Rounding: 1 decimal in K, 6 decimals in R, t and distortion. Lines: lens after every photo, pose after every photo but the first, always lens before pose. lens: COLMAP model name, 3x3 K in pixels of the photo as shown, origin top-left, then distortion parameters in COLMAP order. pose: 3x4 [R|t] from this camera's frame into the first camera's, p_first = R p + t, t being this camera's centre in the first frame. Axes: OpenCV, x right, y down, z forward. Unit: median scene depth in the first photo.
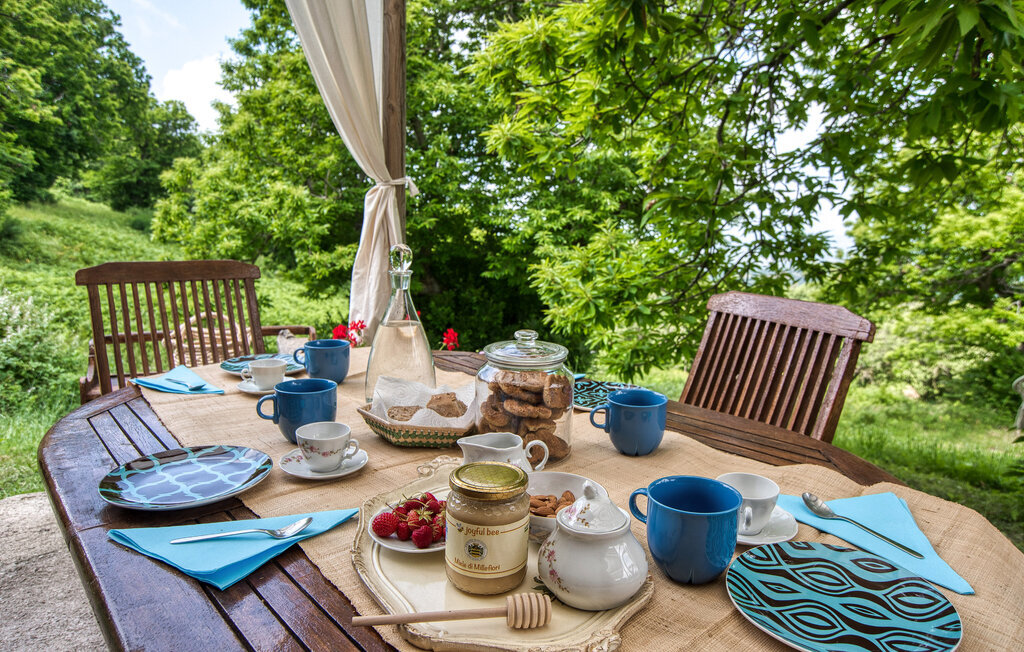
lens RADIAL K [[562.7, 0, 526.9], [0, 562.7, 323.1], [0, 0, 1]] dist [-0.092210, 0.036903]
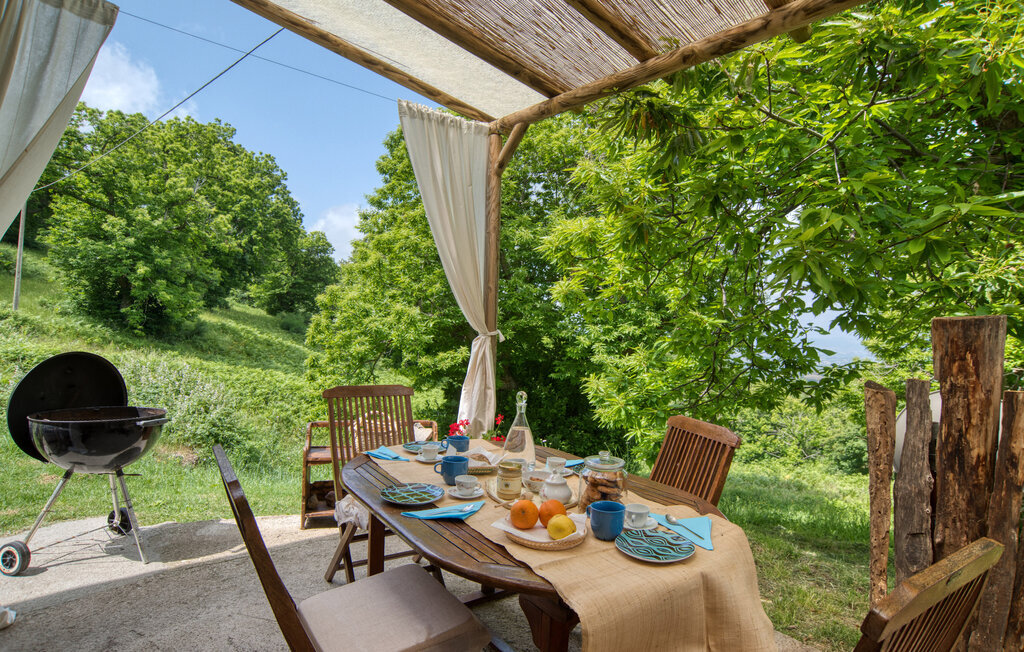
lens RADIAL K [[538.1, 0, 521.2], [0, 538.1, 328.9], [0, 0, 1]] dist [-0.111570, 0.056479]
pose [[0.989521, 0.012447, -0.143852, 0.029726], [-0.032864, 0.989544, -0.140435, -0.020271], [0.140600, 0.143691, 0.979584, -0.206139]]
